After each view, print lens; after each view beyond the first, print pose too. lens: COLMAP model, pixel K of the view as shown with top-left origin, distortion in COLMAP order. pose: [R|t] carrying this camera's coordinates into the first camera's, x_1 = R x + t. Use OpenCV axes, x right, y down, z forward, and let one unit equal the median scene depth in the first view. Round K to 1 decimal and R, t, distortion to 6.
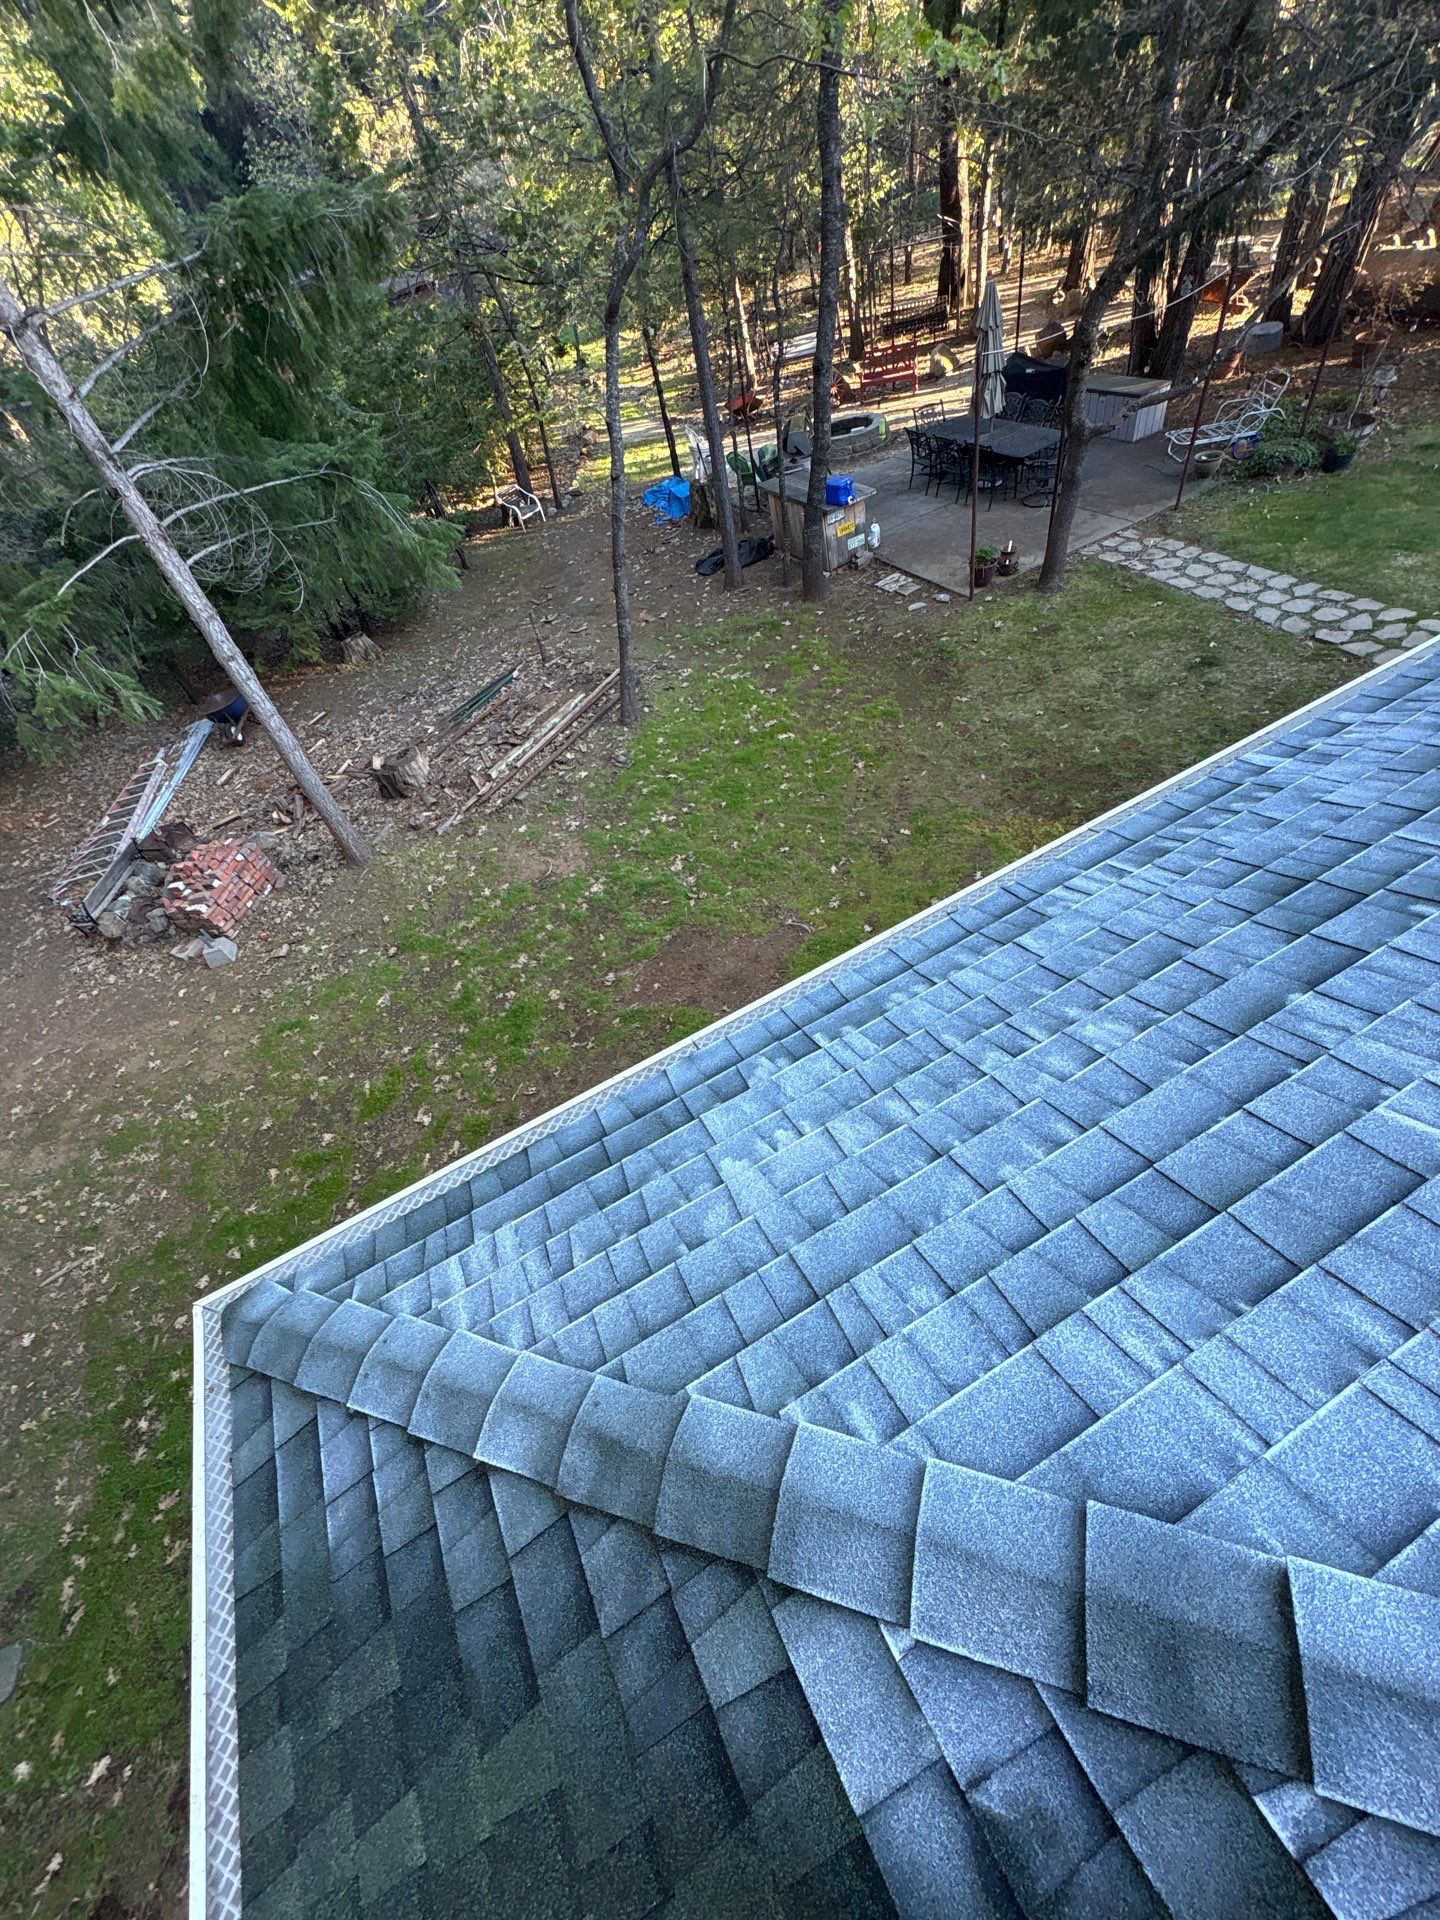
lens RADIAL K [[766.6, 0, 716.9], [0, 766.6, 960.9], [0, 0, 1]] dist [0.000637, -0.000165]
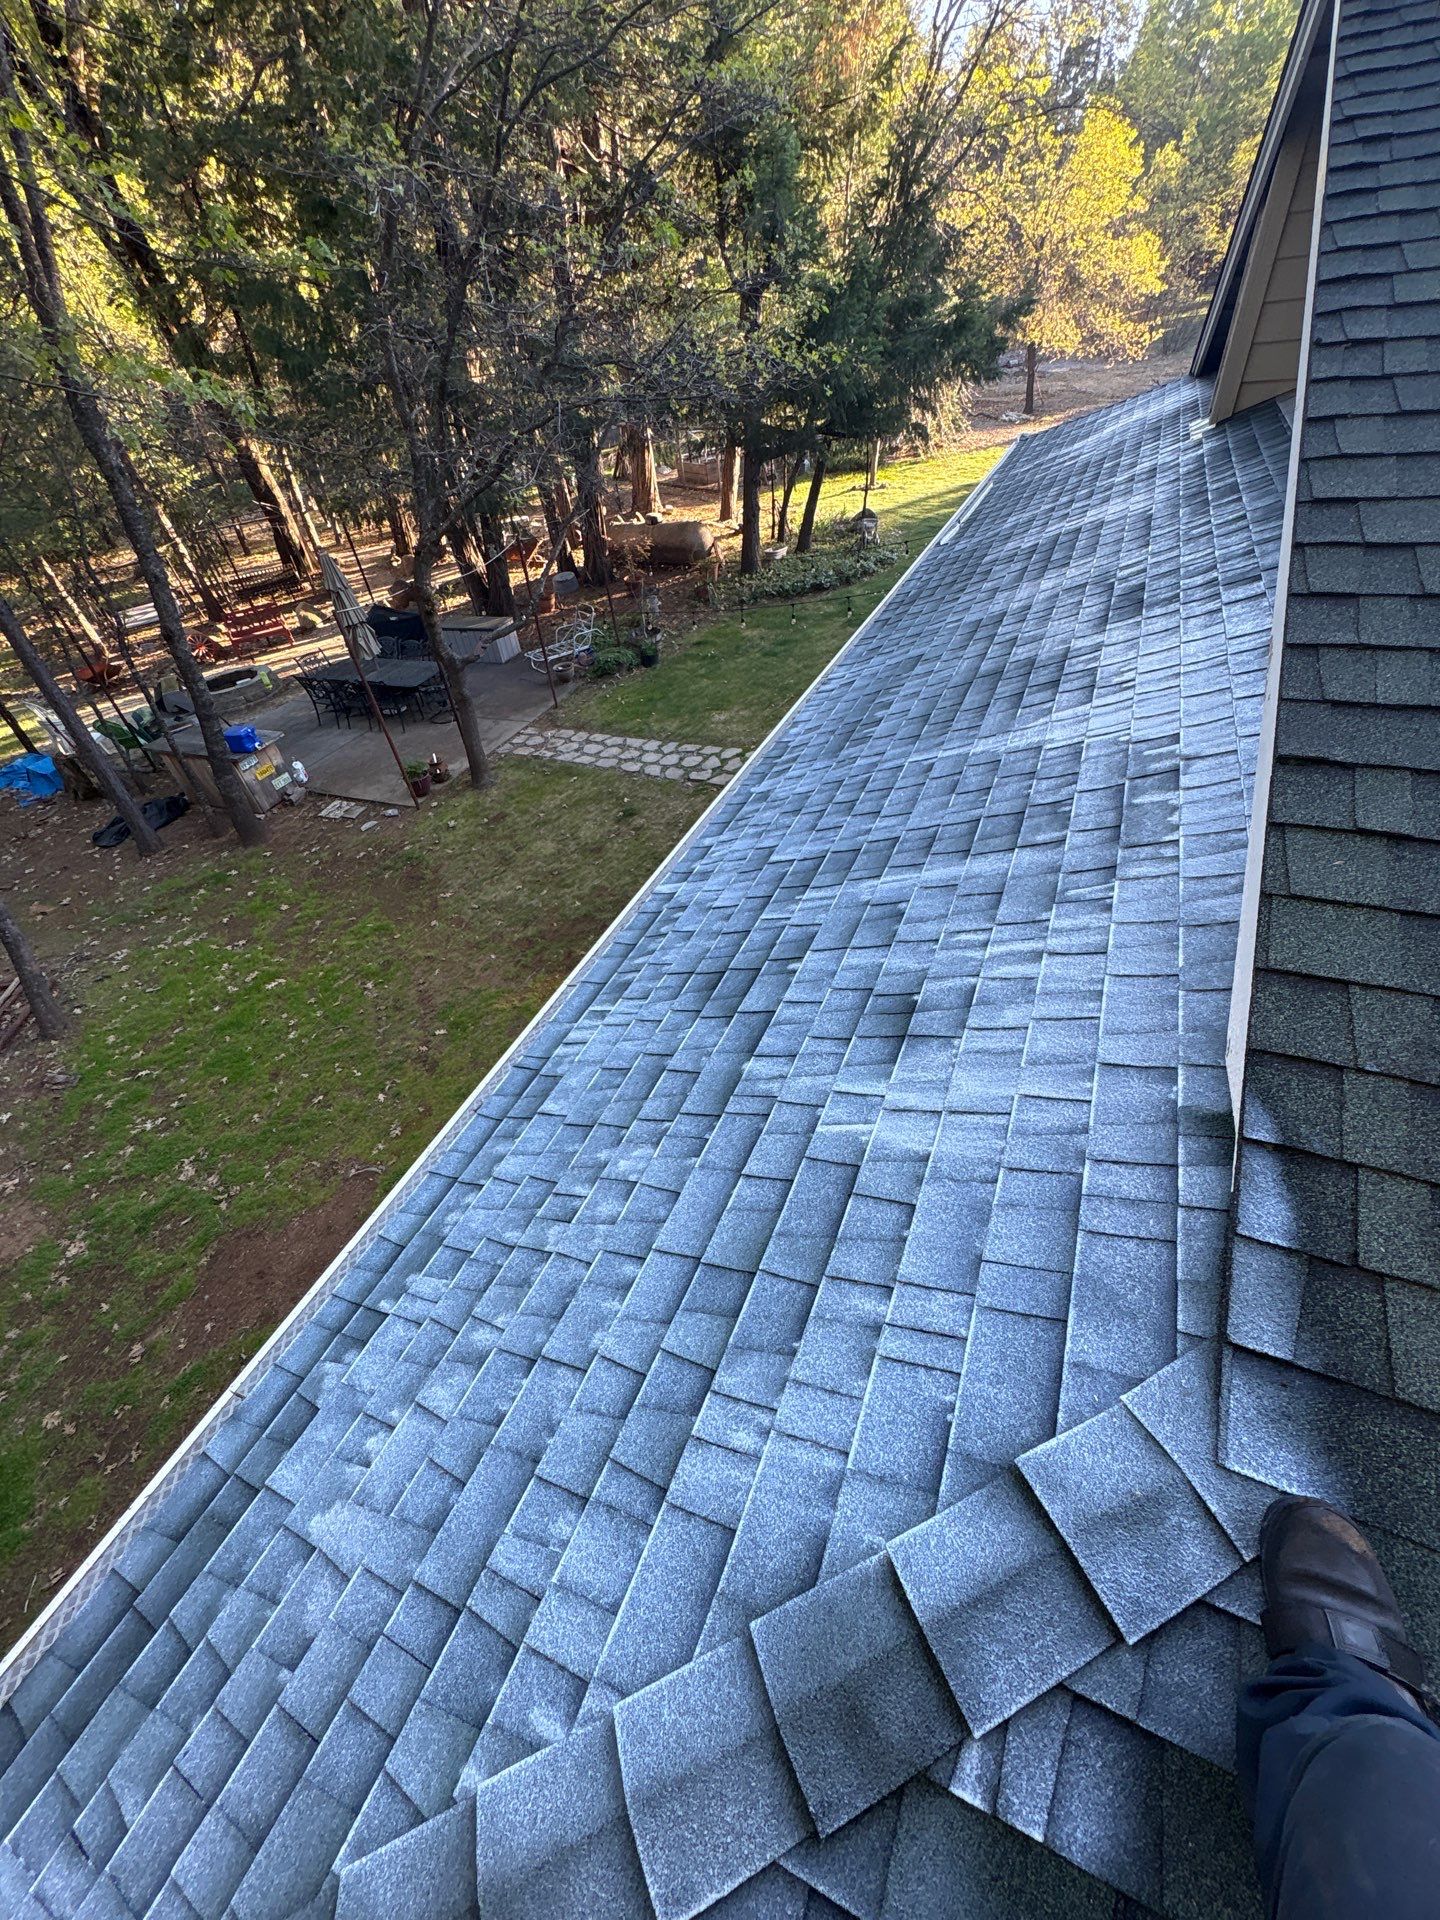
lens RADIAL K [[766.6, 0, 720.8], [0, 766.6, 960.6], [0, 0, 1]] dist [0.000637, -0.000165]
pose [[0.778896, -0.320033, 0.539351, 0.022513], [0.434125, 0.895786, -0.095405, -0.000783], [-0.452611, 0.308457, 0.836659, -0.013001]]
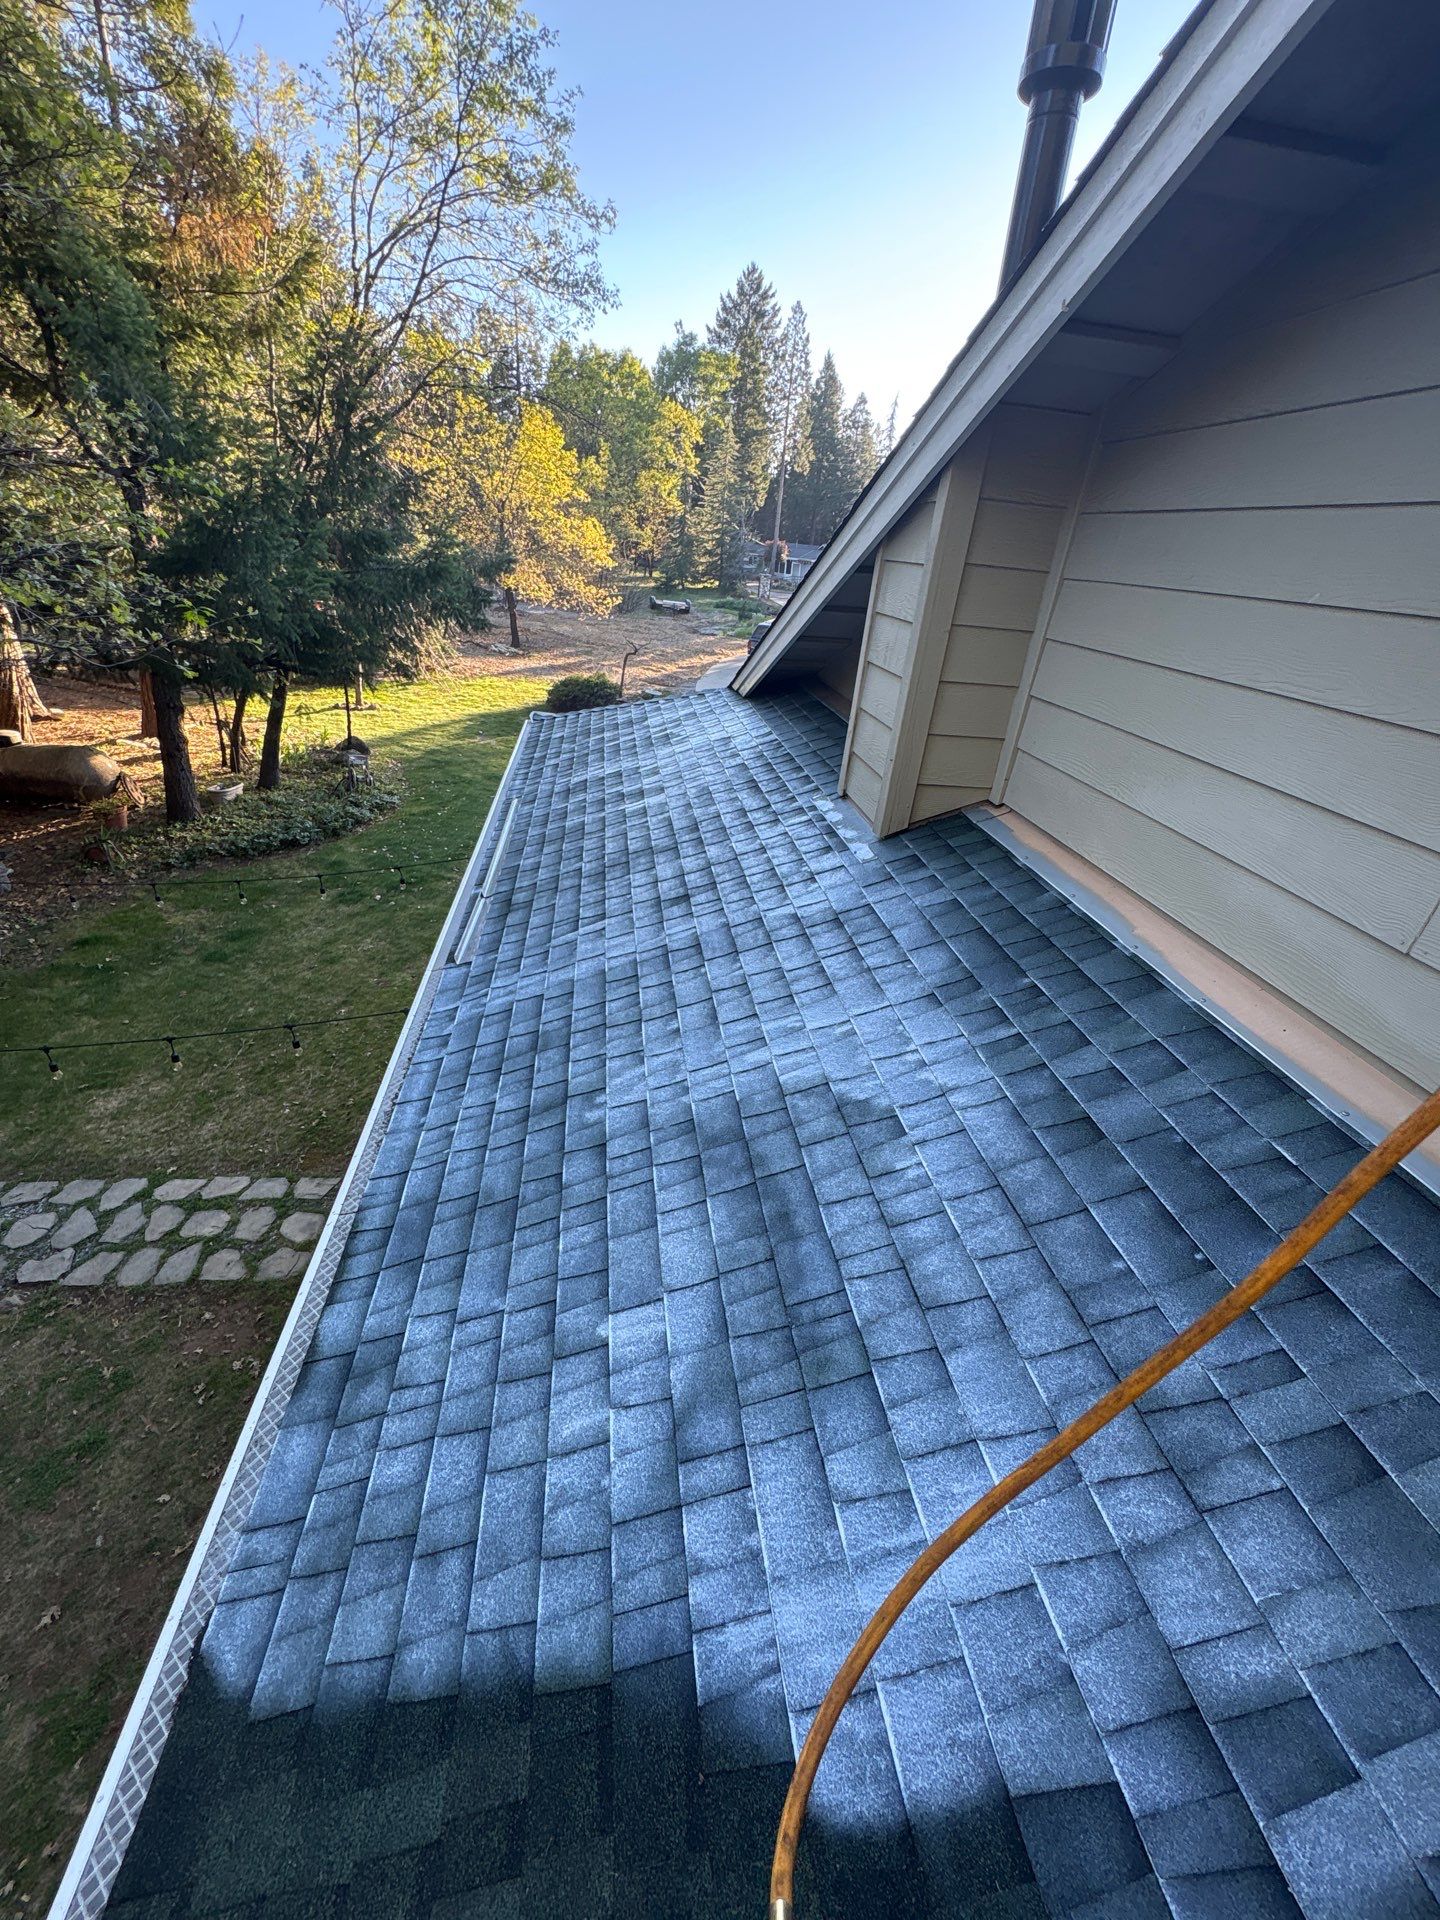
lens RADIAL K [[766.6, 0, 723.0], [0, 766.6, 965.9], [0, 0, 1]] dist [0.000637, -0.000165]
pose [[0.310323, -0.261038, 0.914089, 0.434948], [0.594504, 0.803616, 0.027663, -0.298845], [-0.741798, 0.534846, 0.404569, 0.135786]]
